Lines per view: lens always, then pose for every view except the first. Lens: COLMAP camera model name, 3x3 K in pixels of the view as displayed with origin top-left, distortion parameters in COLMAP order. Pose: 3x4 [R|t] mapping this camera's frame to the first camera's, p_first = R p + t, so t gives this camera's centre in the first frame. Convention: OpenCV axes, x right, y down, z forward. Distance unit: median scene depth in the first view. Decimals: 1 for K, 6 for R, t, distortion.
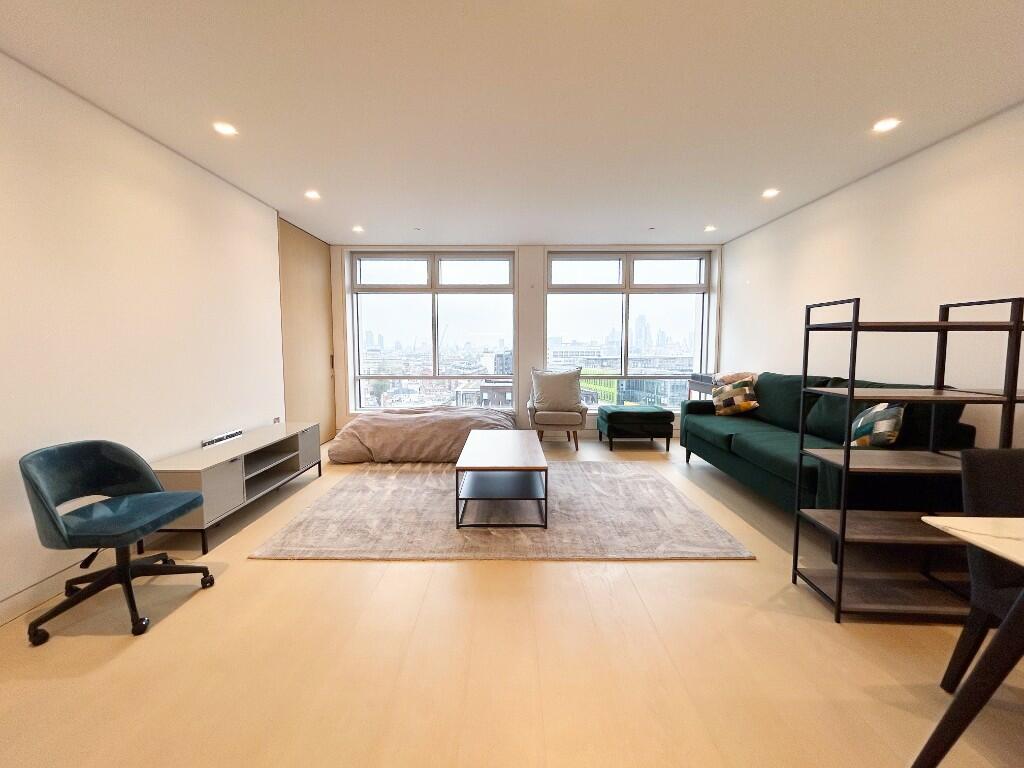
lens RADIAL K [[427.6, 0, 512.0], [0, 427.6, 384.0], [0, 0, 1]] dist [0.001443, 0.000673]
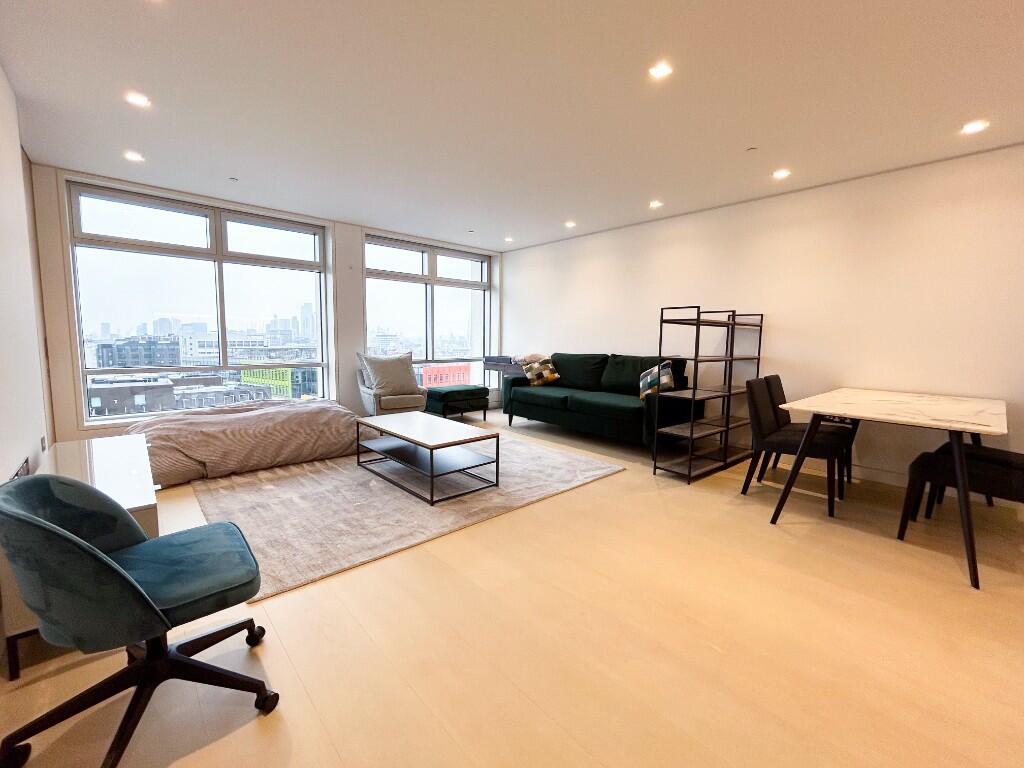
lens RADIAL K [[427.6, 0, 512.0], [0, 427.6, 384.0], [0, 0, 1]] dist [0.001443, 0.000673]
pose [[0.736269, -0.063547, 0.673698, -0.430719], [0.048001, 0.997977, 0.041676, 0.008445], [-0.674984, 0.001653, 0.737830, 0.073359]]
